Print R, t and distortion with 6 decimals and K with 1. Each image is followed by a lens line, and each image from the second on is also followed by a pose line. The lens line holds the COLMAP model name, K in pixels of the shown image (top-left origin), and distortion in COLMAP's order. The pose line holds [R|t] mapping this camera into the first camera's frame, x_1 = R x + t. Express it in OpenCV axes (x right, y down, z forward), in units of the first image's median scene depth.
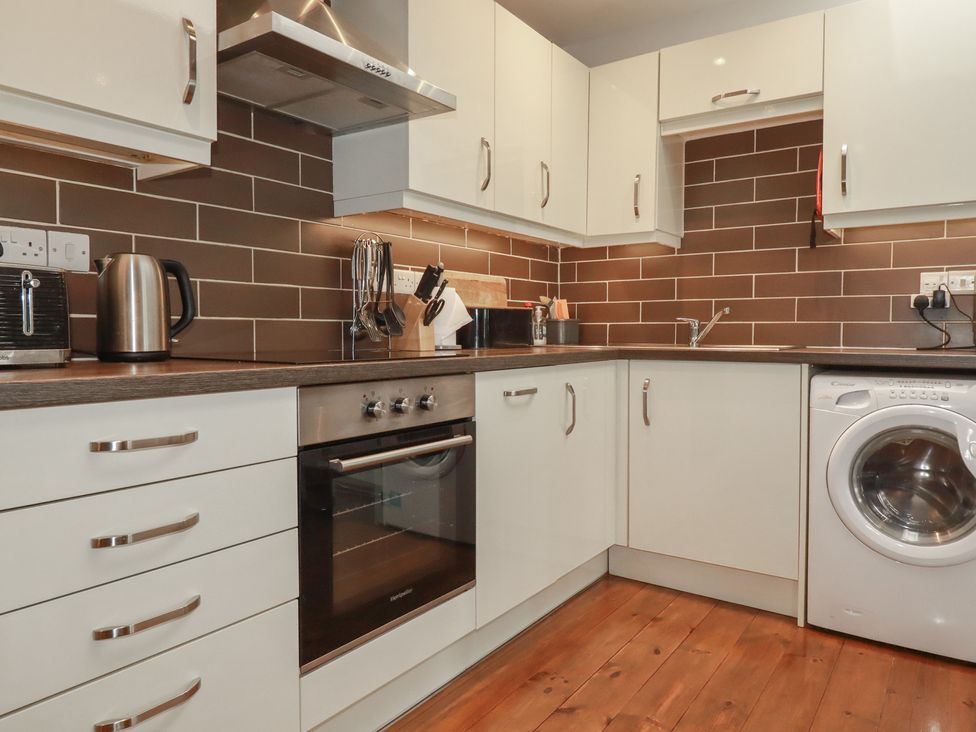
lens RADIAL K [[668.3, 0, 485.0], [0, 668.3, 354.4], [0, 0, 1]] dist [-0.006725, -0.005768]
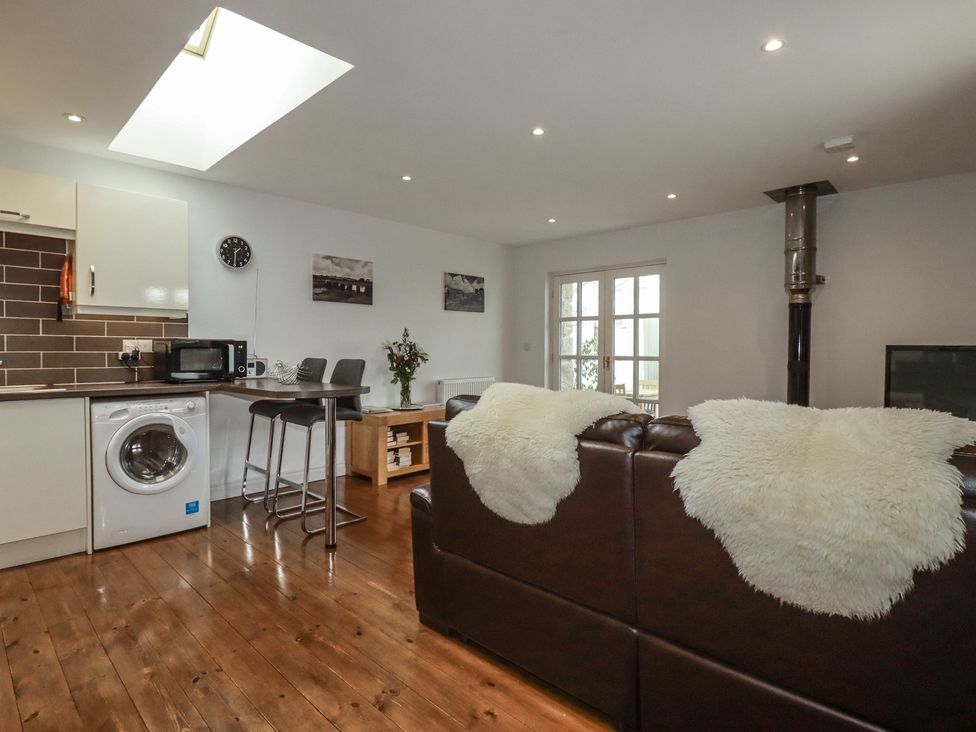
lens RADIAL K [[510.3, 0, 486.6], [0, 510.3, 359.3], [0, 0, 1]] dist [0.001705, -0.015440]
pose [[0.139137, -0.018845, 0.990094, -0.586353], [0.032073, 0.999380, 0.014515, -0.061350], [-0.989754, 0.029736, 0.139655, -0.162710]]
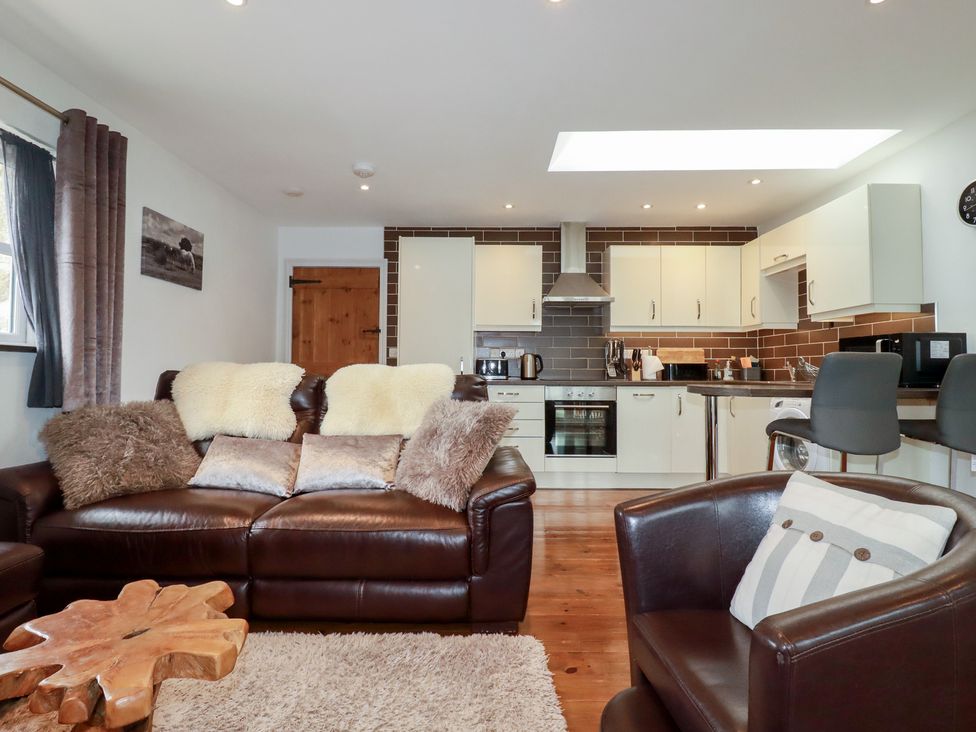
lens RADIAL K [[510.3, 0, 486.6], [0, 510.3, 359.3], [0, 0, 1]] dist [0.001705, -0.015440]
pose [[0.577647, -0.017470, -0.816100, 1.183875], [-0.033063, 0.998450, -0.044776, 0.021356], [0.815617, 0.052848, 0.576174, -0.643211]]
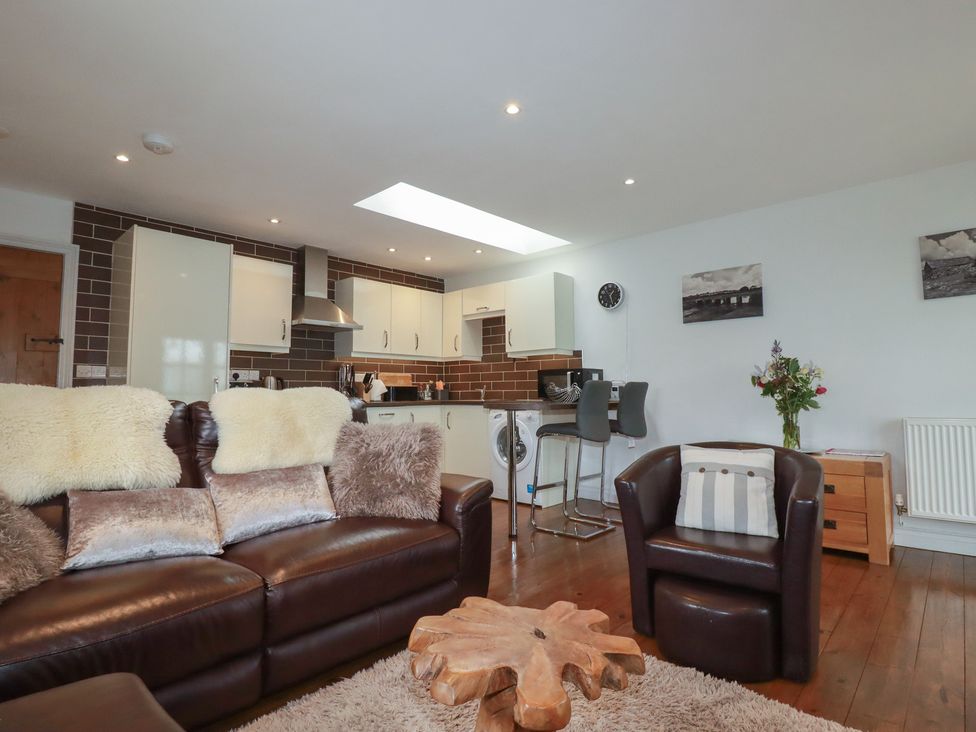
lens RADIAL K [[510.3, 0, 486.6], [0, 510.3, 359.3], [0, 0, 1]] dist [0.001705, -0.015440]
pose [[0.992705, -0.014967, -0.119640, 0.678566], [0.002840, 0.994893, -0.100897, 0.035655], [0.120539, 0.099822, 0.987677, -1.123526]]
